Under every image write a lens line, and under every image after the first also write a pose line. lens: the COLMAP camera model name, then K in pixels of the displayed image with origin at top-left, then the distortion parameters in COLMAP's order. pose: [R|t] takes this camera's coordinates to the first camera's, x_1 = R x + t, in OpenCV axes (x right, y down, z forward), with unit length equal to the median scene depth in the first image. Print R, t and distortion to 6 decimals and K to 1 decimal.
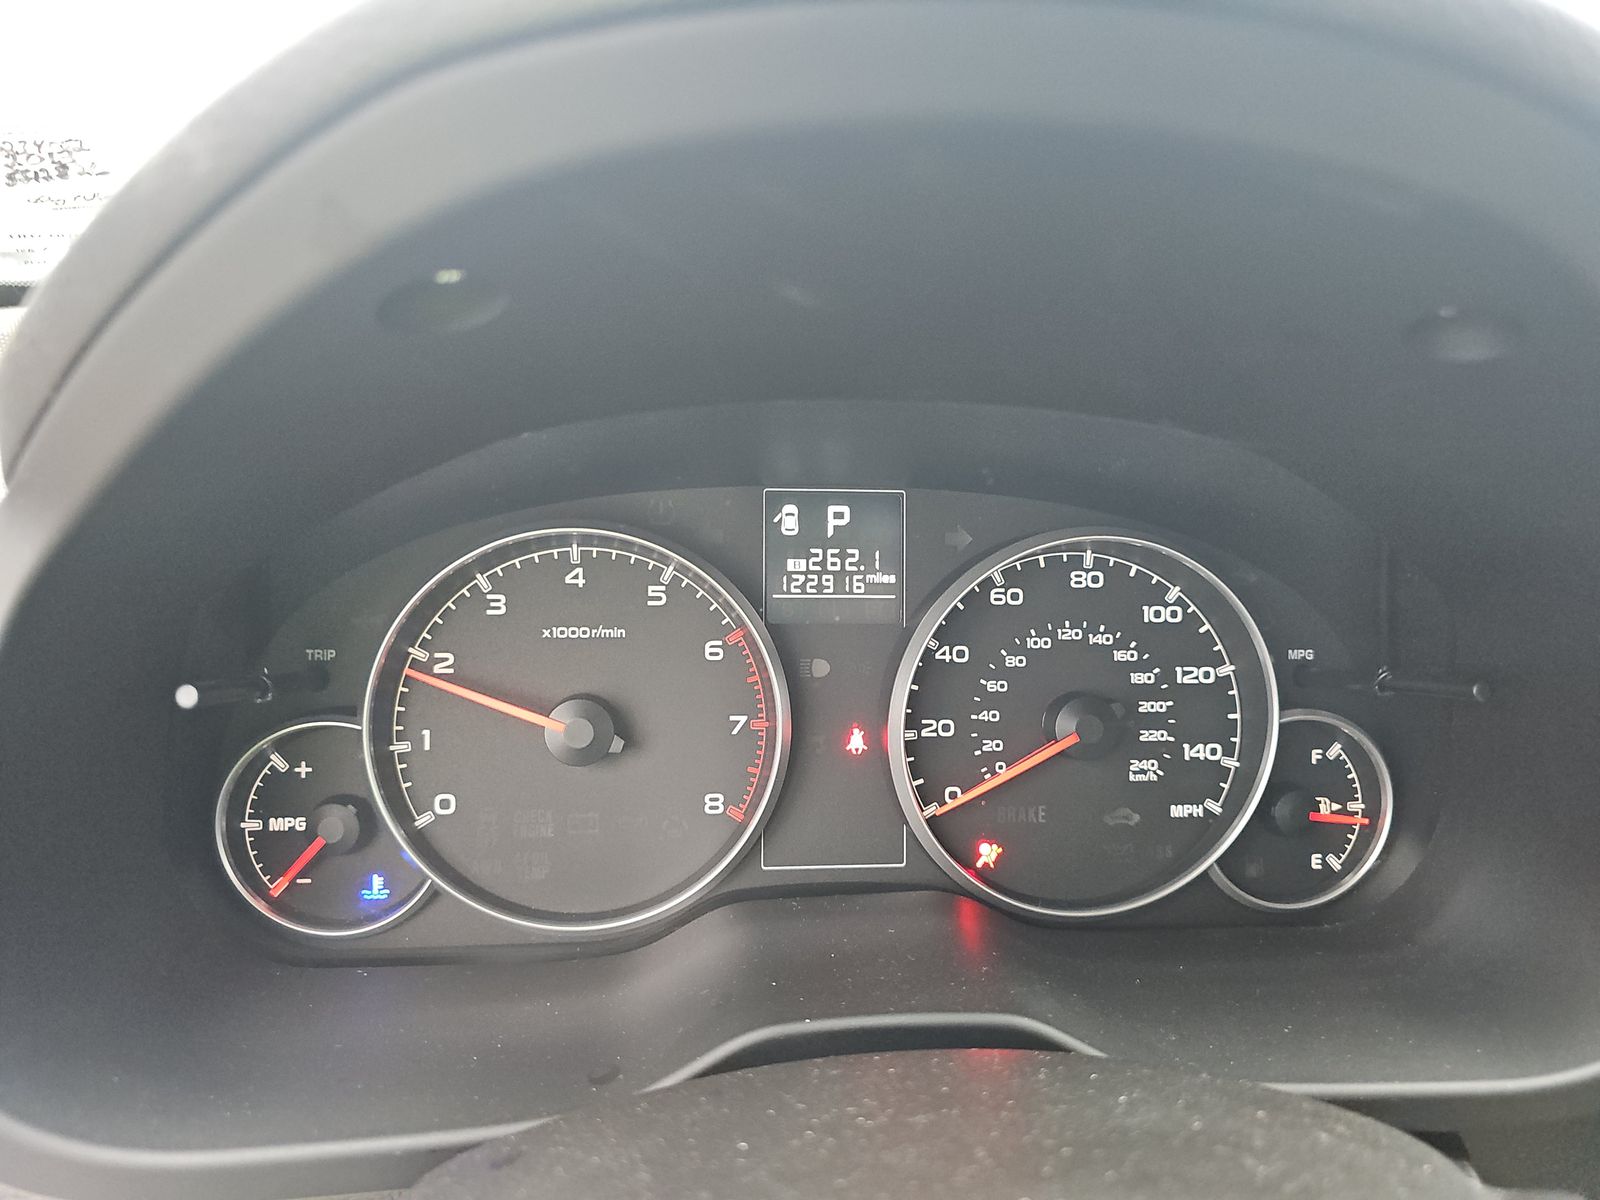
lens RADIAL K [[1056.5, 0, 800.0], [0, 1056.5, 600.0], [0, 0, 1]] dist [0.071751, -0.070780]
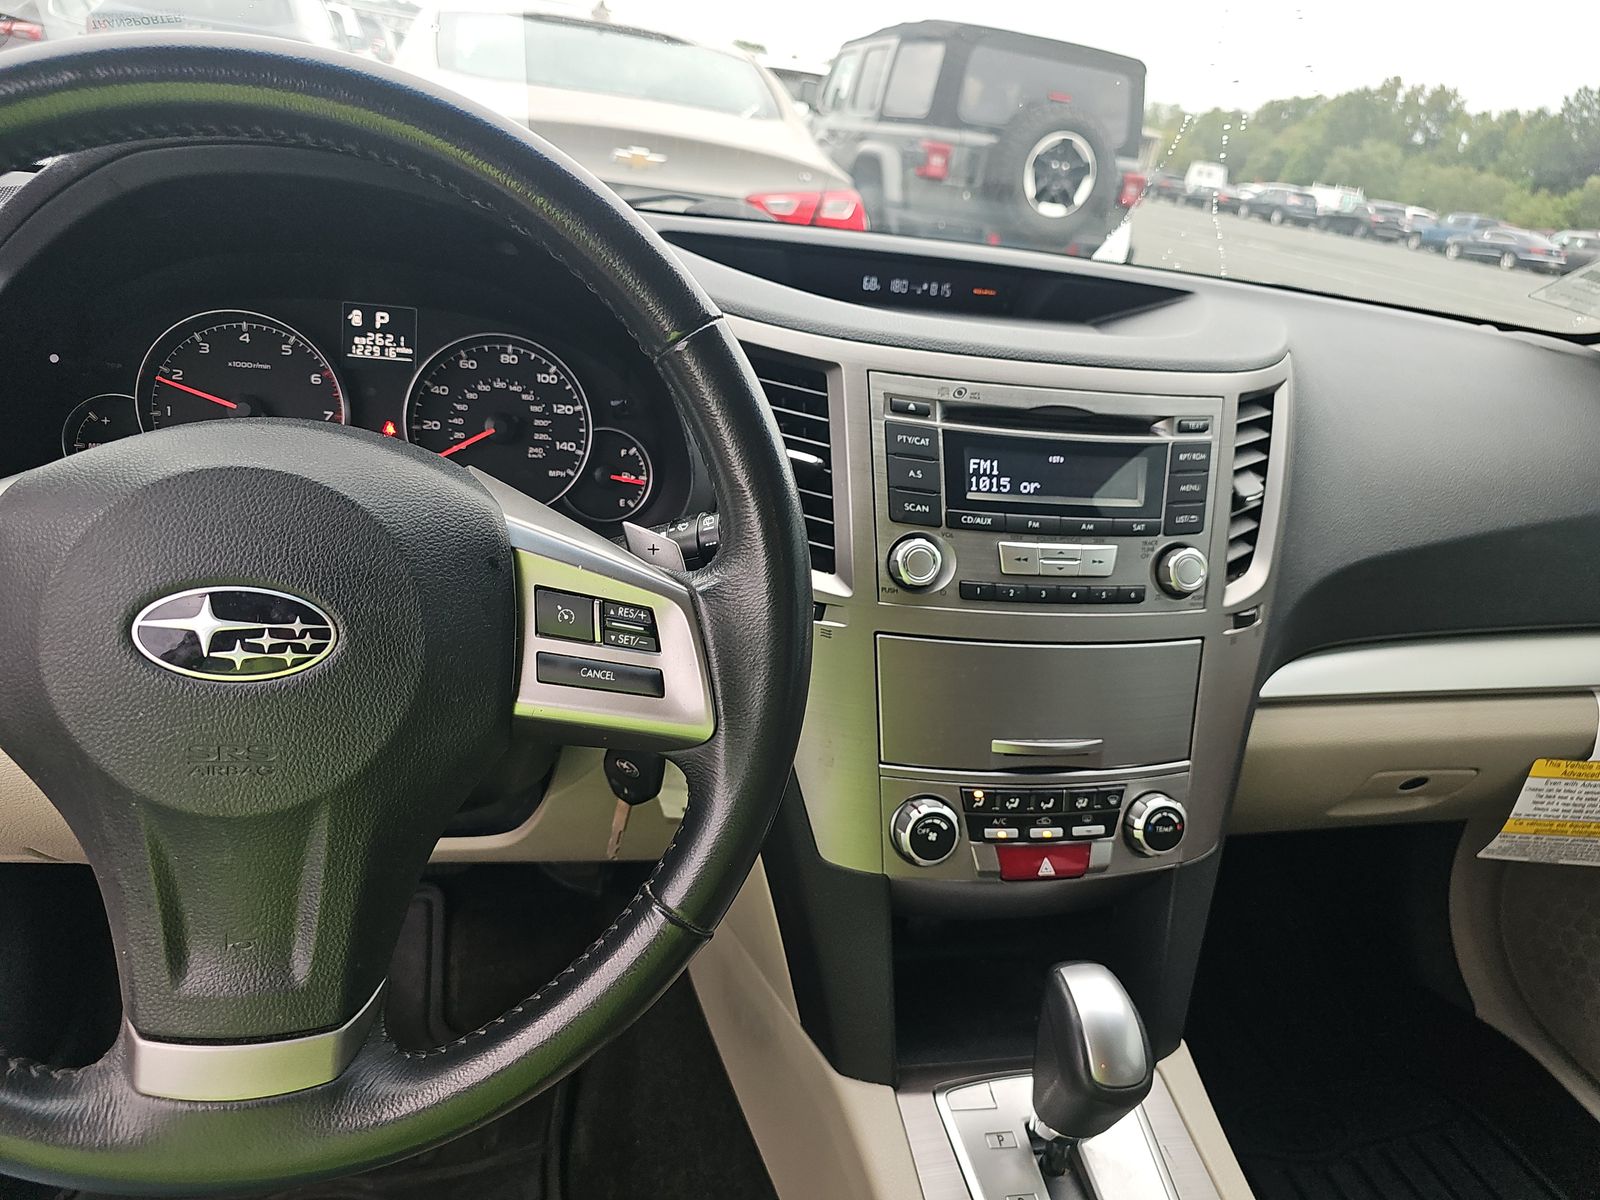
lens RADIAL K [[1056.5, 0, 800.0], [0, 1056.5, 600.0], [0, 0, 1]] dist [0.071751, -0.070780]
pose [[0.994217, 0.037903, 0.100477, 0.655974], [-0.045644, 0.996070, 0.075902, 0.272080], [-0.097206, -0.080049, 0.992040, -1.191315]]
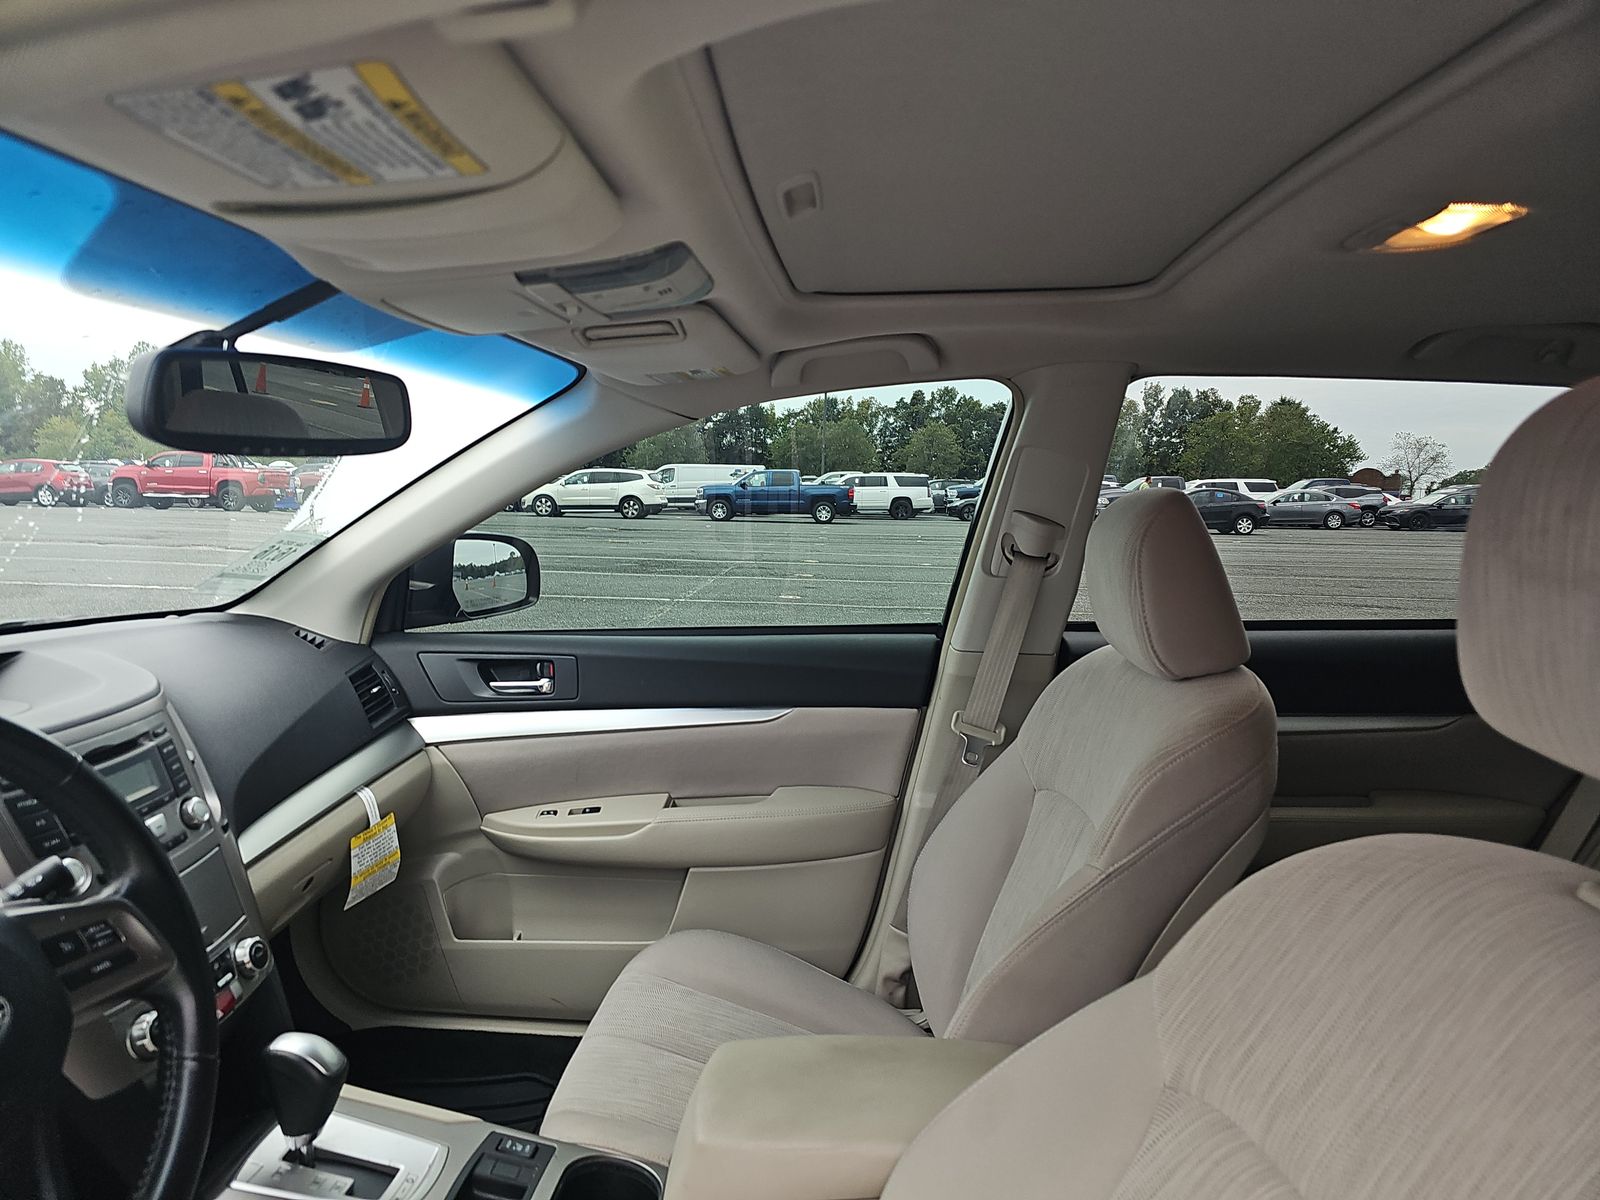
lens RADIAL K [[1056.5, 0, 800.0], [0, 1056.5, 600.0], [0, 0, 1]] dist [0.071751, -0.070780]
pose [[0.205304, -0.155726, 0.966230, -1.361049], [0.316269, 0.944847, 0.085080, -0.004405], [-0.926188, 0.288121, 0.243232, -2.095608]]
